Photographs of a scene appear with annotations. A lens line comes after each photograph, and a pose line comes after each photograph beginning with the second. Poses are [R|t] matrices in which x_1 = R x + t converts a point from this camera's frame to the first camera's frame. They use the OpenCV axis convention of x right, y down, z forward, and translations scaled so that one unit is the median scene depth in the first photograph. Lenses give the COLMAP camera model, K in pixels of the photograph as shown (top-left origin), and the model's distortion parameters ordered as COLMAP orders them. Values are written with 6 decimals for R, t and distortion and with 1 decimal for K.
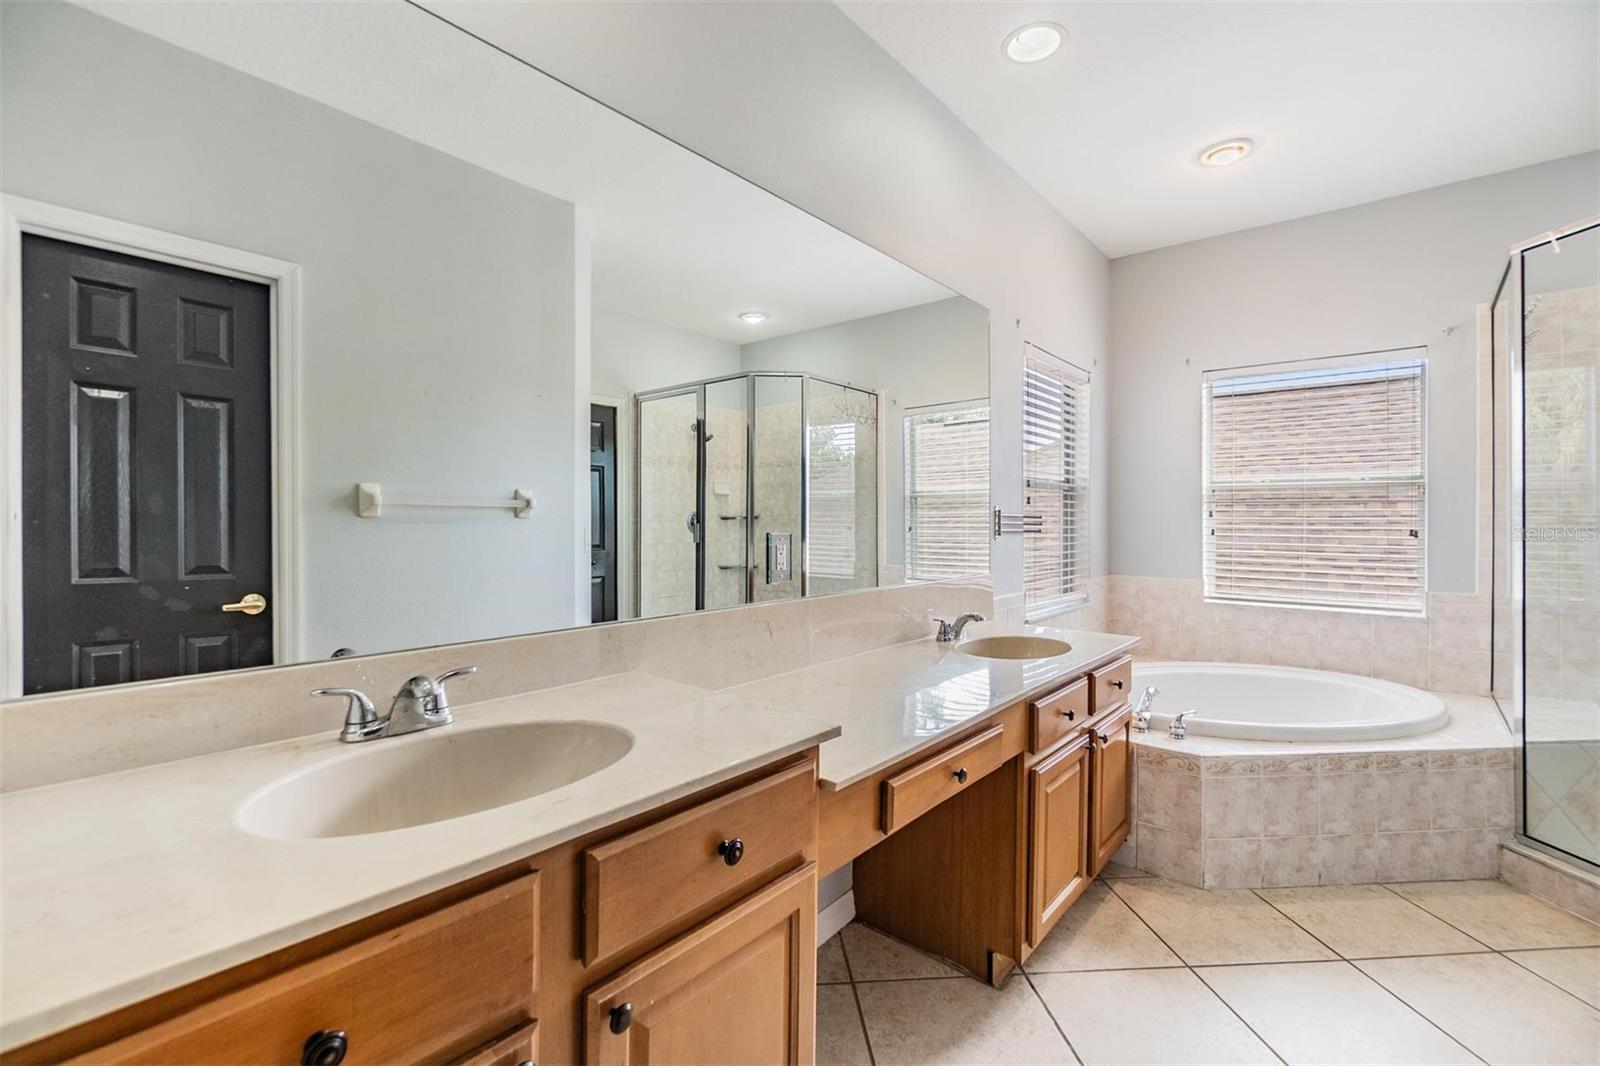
lens RADIAL K [[699.0, 0, 799.4], [0, 699.0, 519.7], [0, 0, 1]] dist [-0.001964, 0.000479]
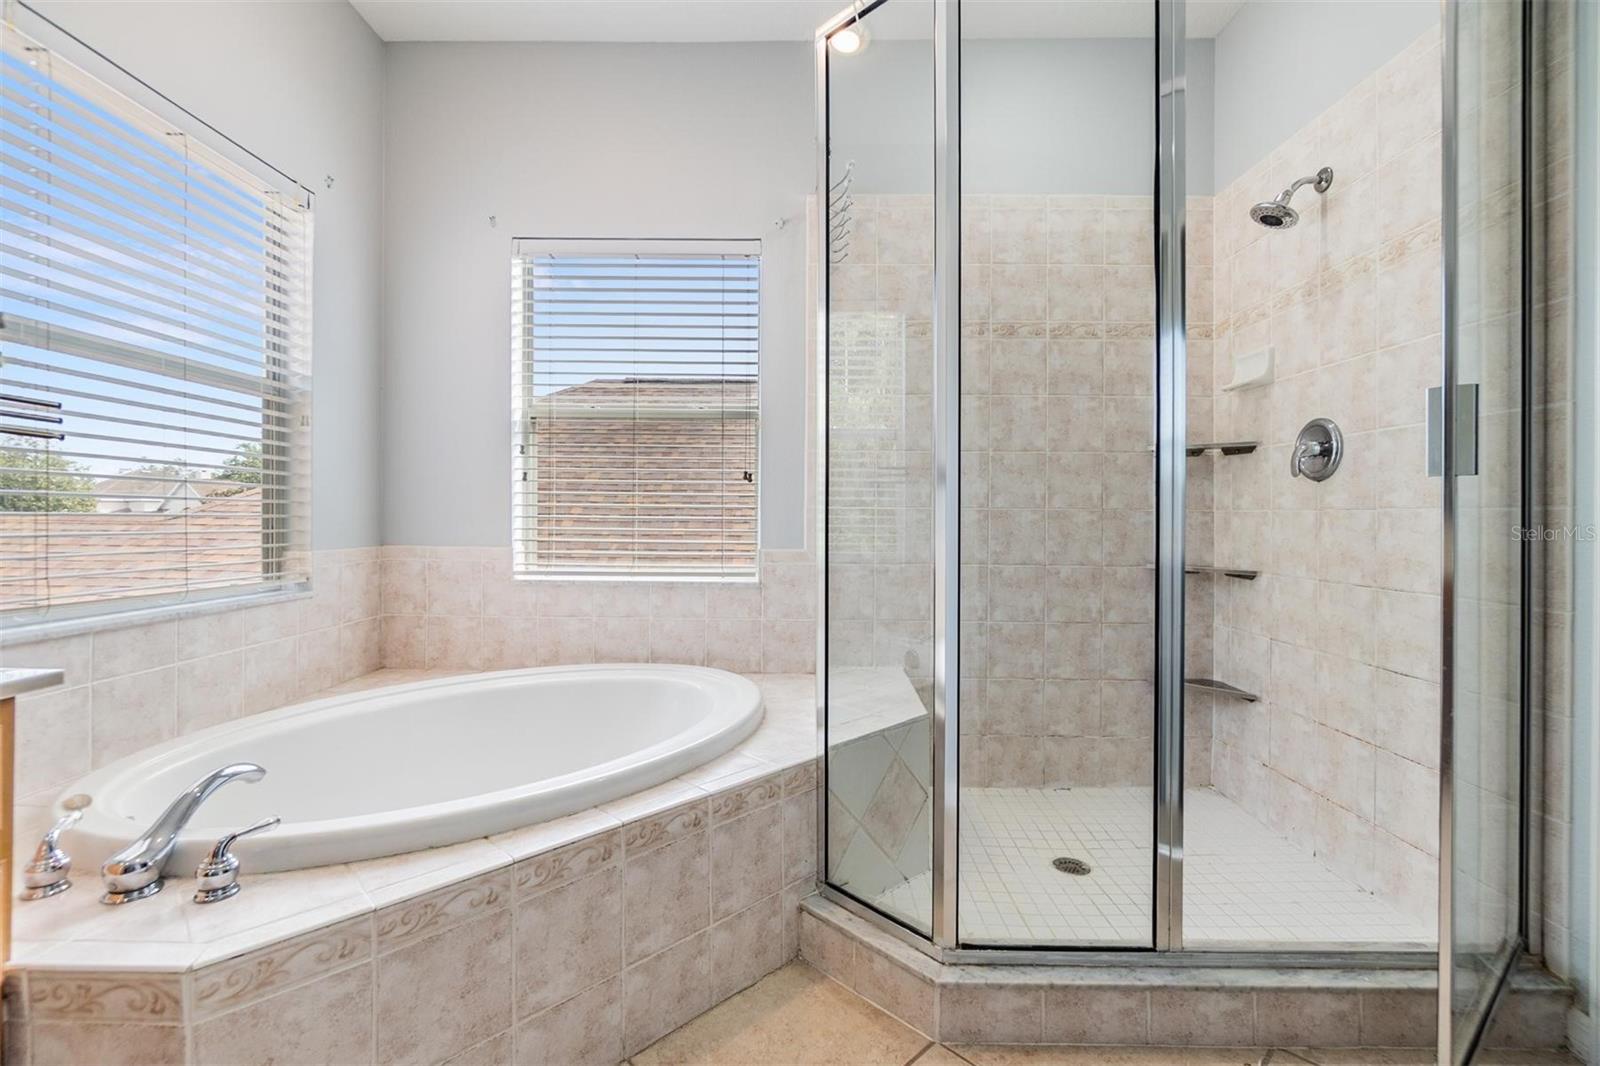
lens RADIAL K [[699.0, 0, 799.4], [0, 699.0, 519.7], [0, 0, 1]] dist [-0.001964, 0.000479]
pose [[0.770620, 0.000186, 0.637295, 0.567678], [-0.004310, 0.999979, 0.004921, 0.086645], [-0.637280, -0.006539, 0.770605, 0.476531]]
